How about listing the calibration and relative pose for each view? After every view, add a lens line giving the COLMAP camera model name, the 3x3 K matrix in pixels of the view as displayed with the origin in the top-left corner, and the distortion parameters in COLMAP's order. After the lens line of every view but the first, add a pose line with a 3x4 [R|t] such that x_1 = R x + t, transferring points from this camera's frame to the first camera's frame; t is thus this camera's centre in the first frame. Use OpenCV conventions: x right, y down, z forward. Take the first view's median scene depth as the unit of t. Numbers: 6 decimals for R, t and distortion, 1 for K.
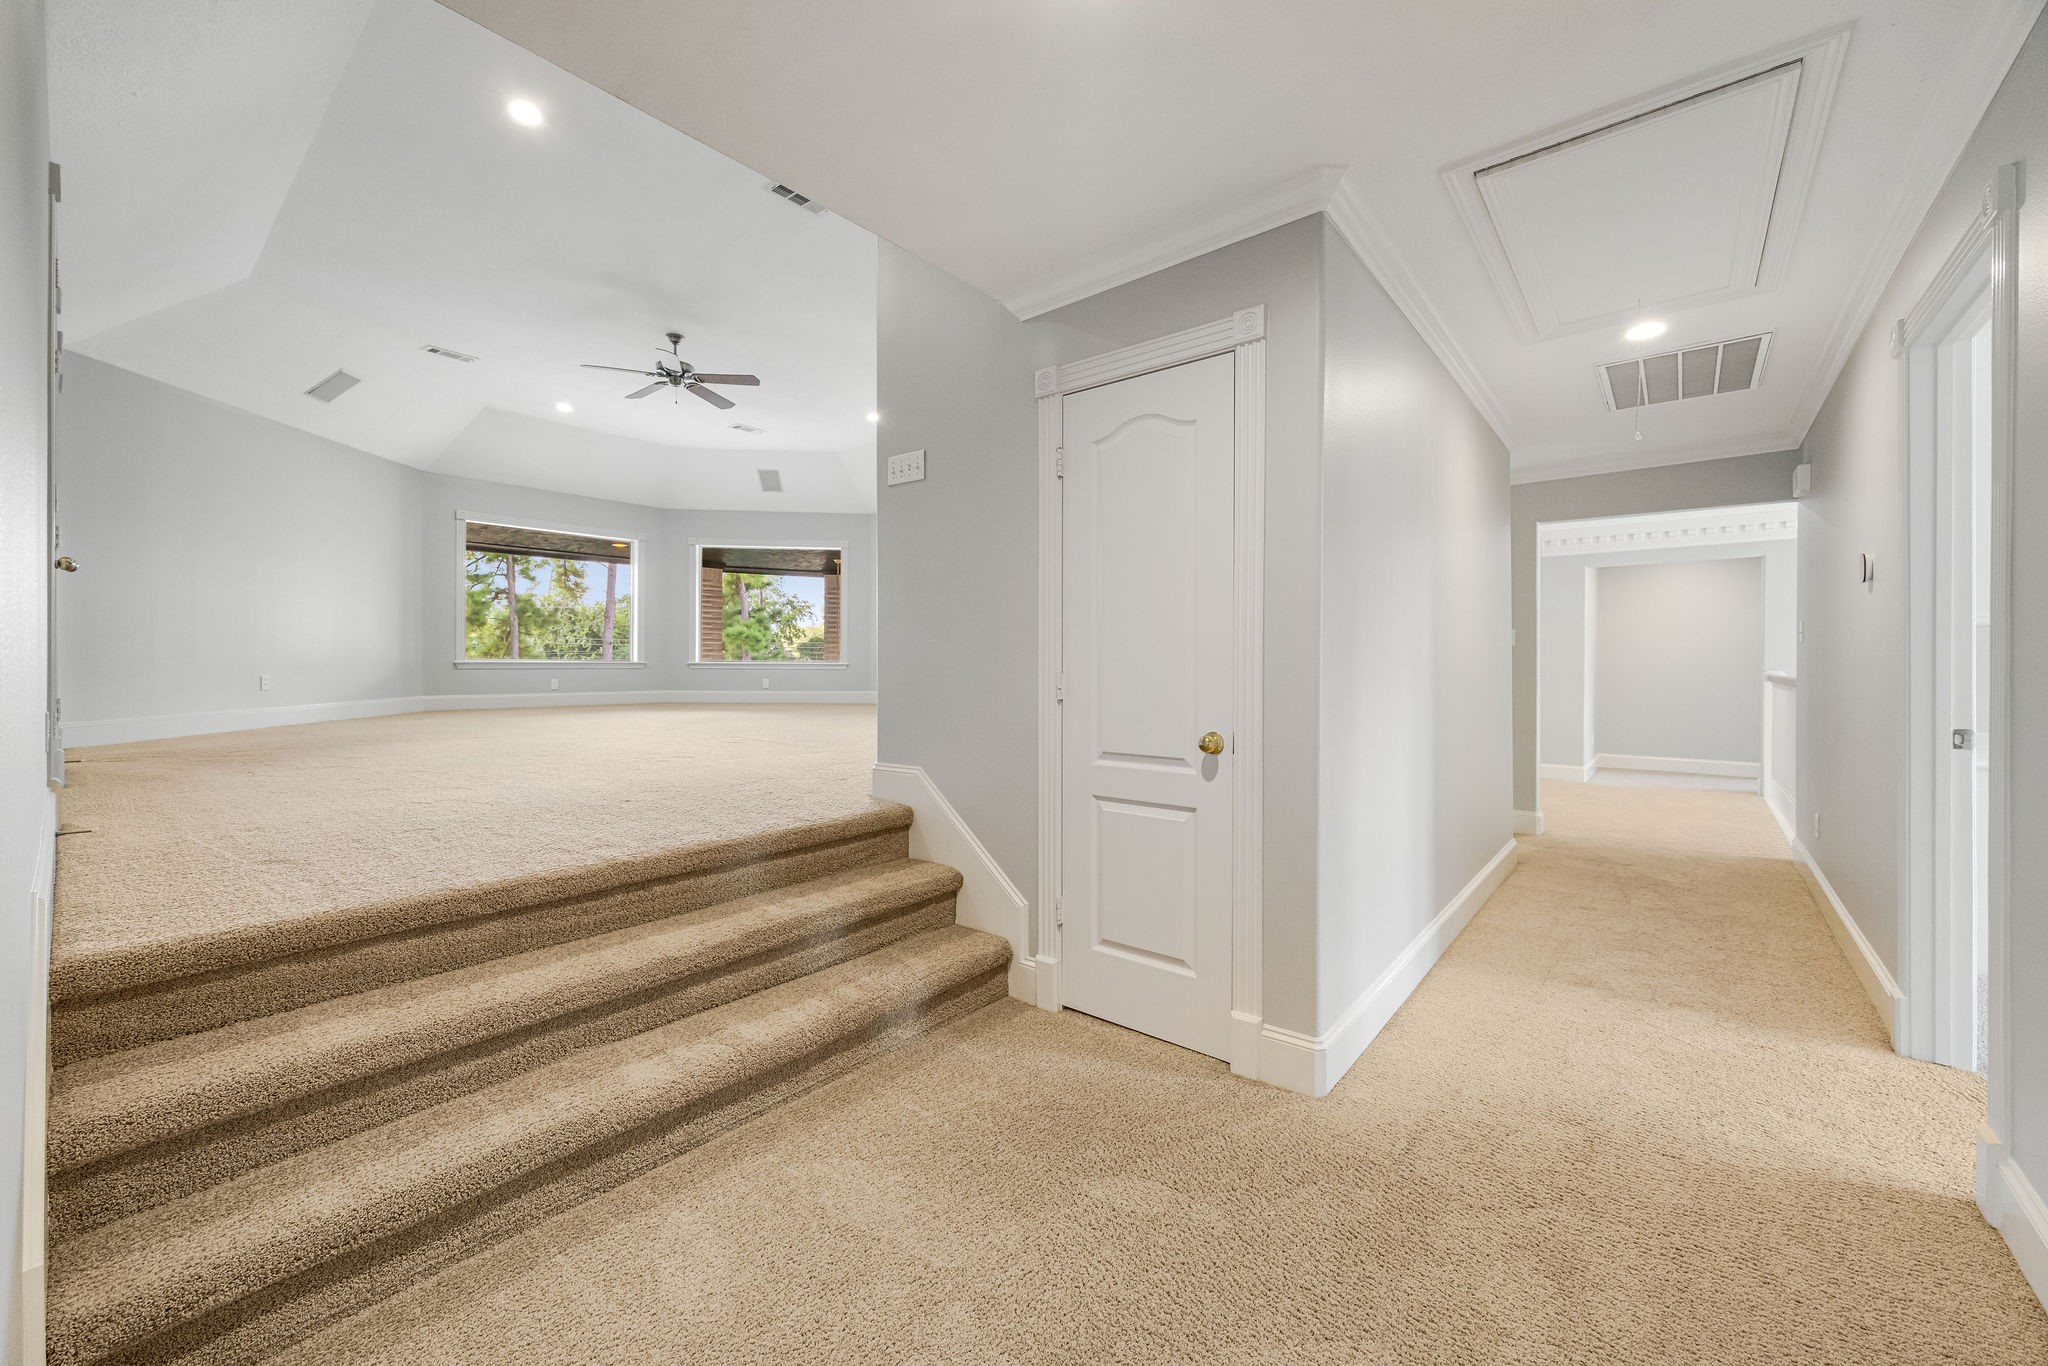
lens RADIAL K [[797.2, 0, 1029.2], [0, 797.2, 678.9], [0, 0, 1]] dist [0.000416, 0.000138]
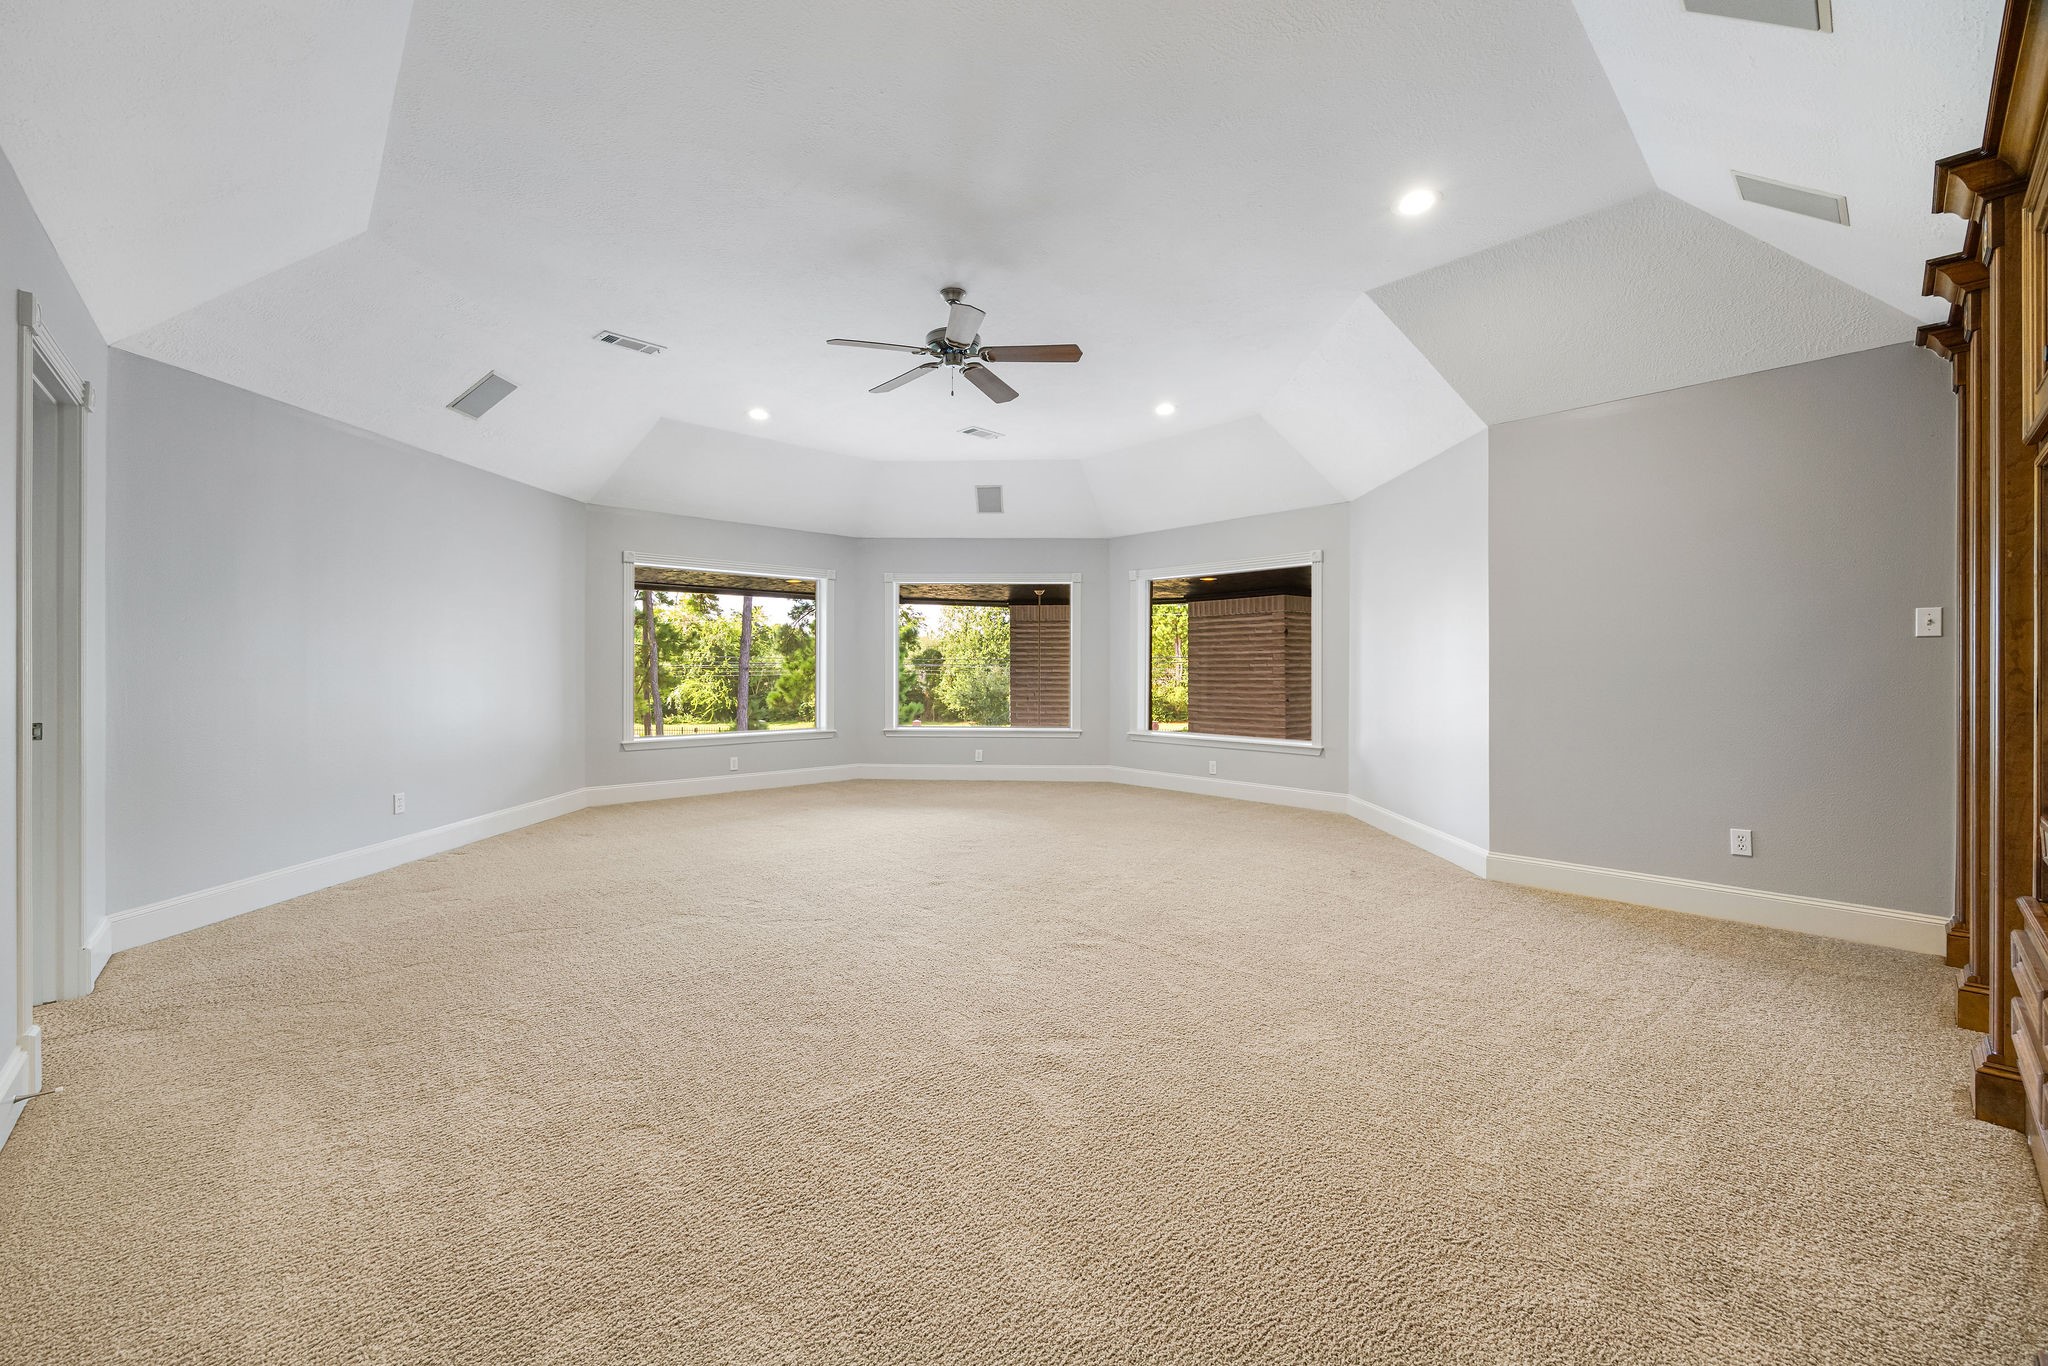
lens RADIAL K [[797.2, 0, 1015.8], [0, 797.2, 673.8], [0, 0, 1]] dist [0.000416, 0.000138]
pose [[0.991525, -0.002174, -0.129898, -0.238133], [0.000867, 0.999948, -0.010119, -0.083722], [0.129914, 0.009921, 0.991476, 0.276791]]
